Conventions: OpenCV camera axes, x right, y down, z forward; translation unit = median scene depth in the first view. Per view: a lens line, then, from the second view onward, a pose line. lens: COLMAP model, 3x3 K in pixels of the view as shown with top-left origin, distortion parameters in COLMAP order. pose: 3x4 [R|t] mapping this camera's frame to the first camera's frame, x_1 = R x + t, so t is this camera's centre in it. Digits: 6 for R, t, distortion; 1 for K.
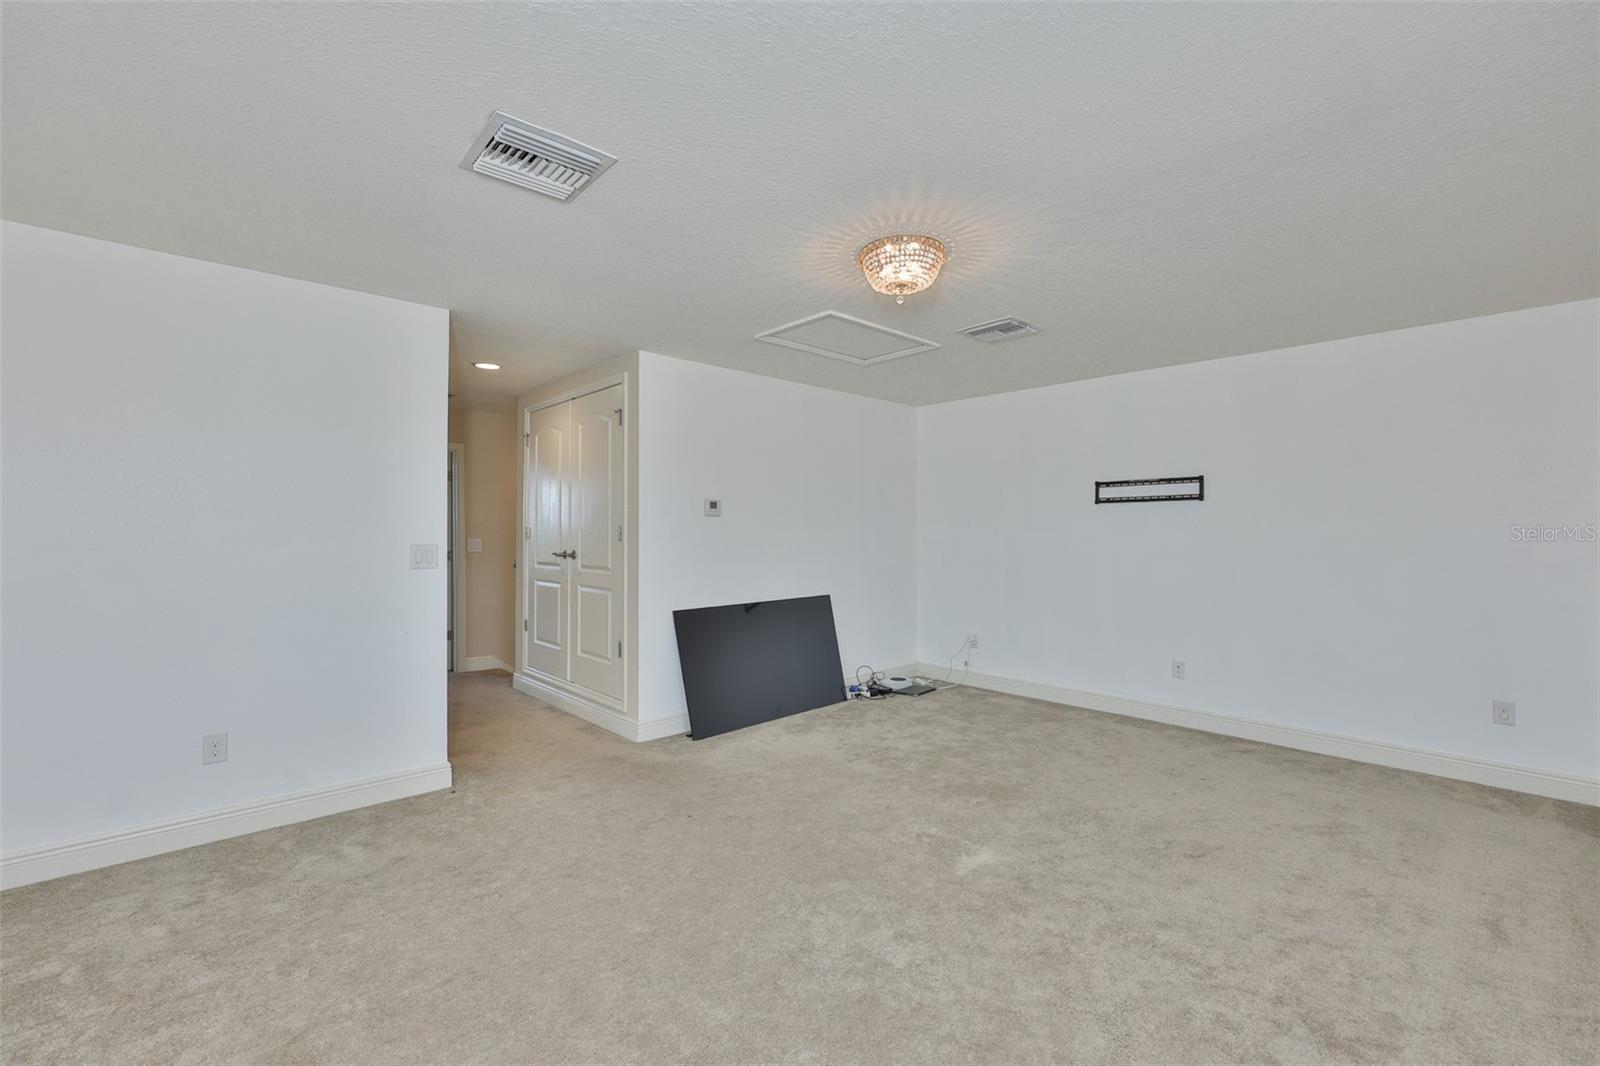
lens RADIAL K [[673.8, 0, 800.0], [0, 673.8, 533.0], [0, 0, 1]] dist [0.000909, 0.007302]
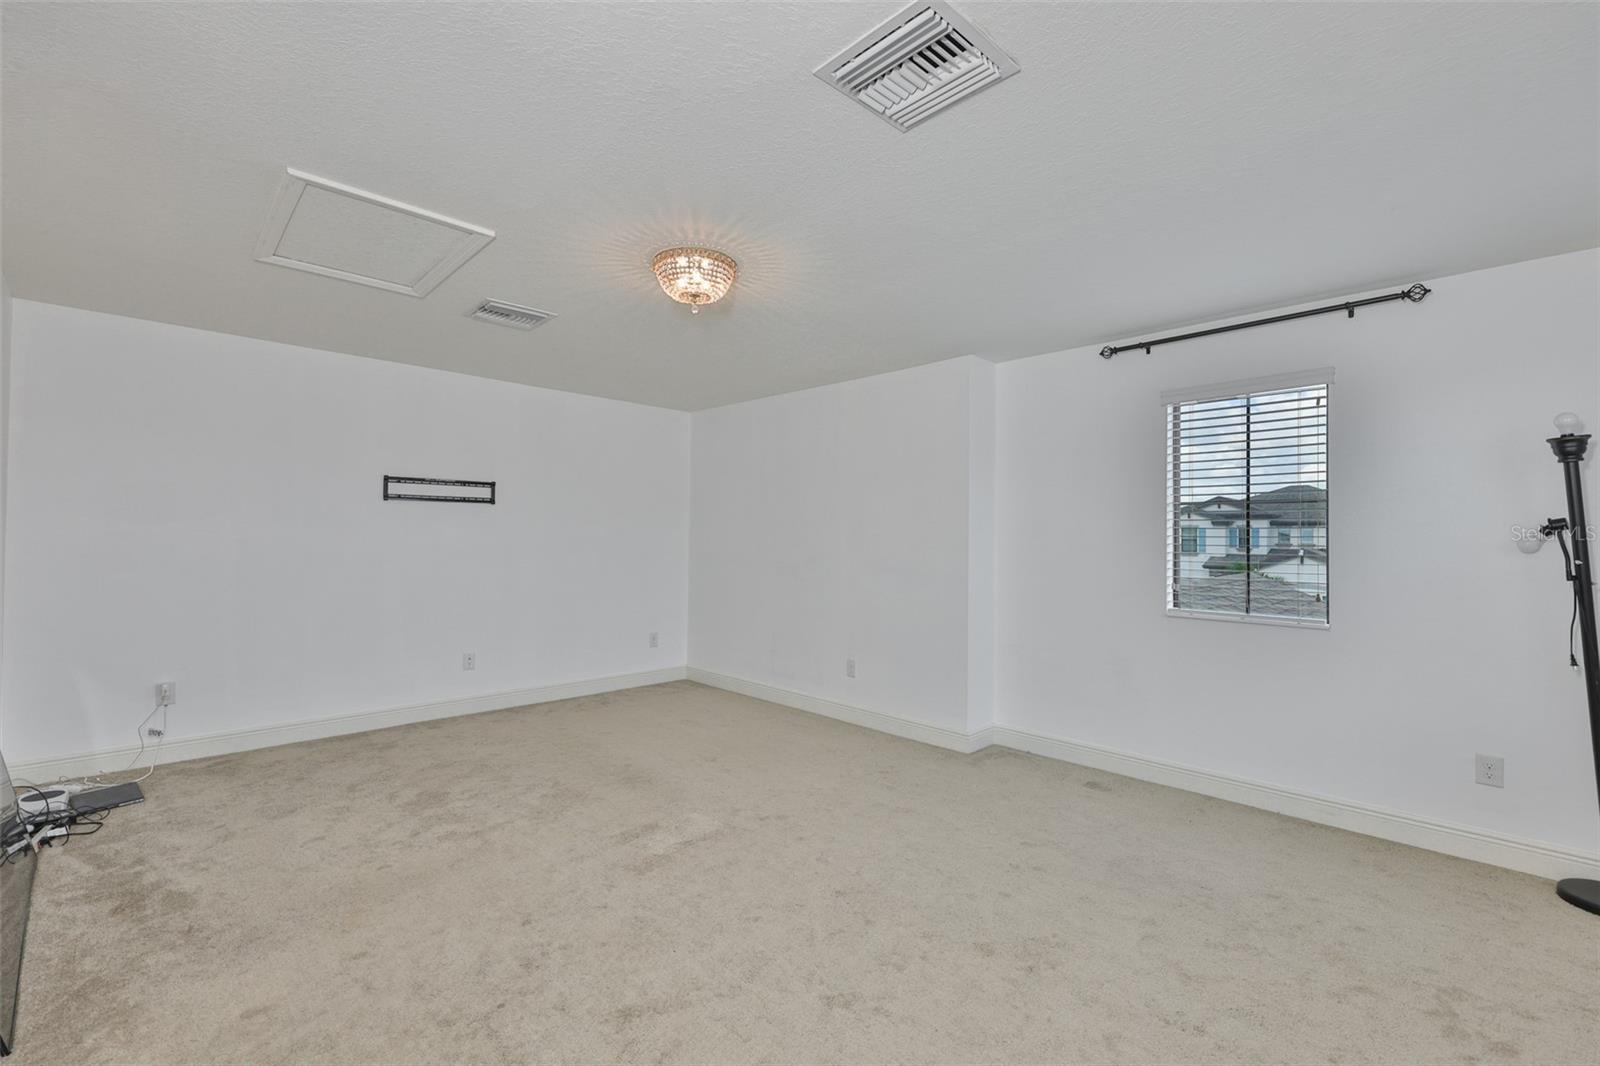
lens RADIAL K [[673.8, 0, 800.0], [0, 673.8, 533.0], [0, 0, 1]] dist [0.000909, 0.007302]
pose [[-0.008963, 0.006038, 0.999942, -0.508430], [-0.011618, 0.999914, -0.006142, 0.000326], [-0.999892, -0.011672, -0.008892, 0.486886]]
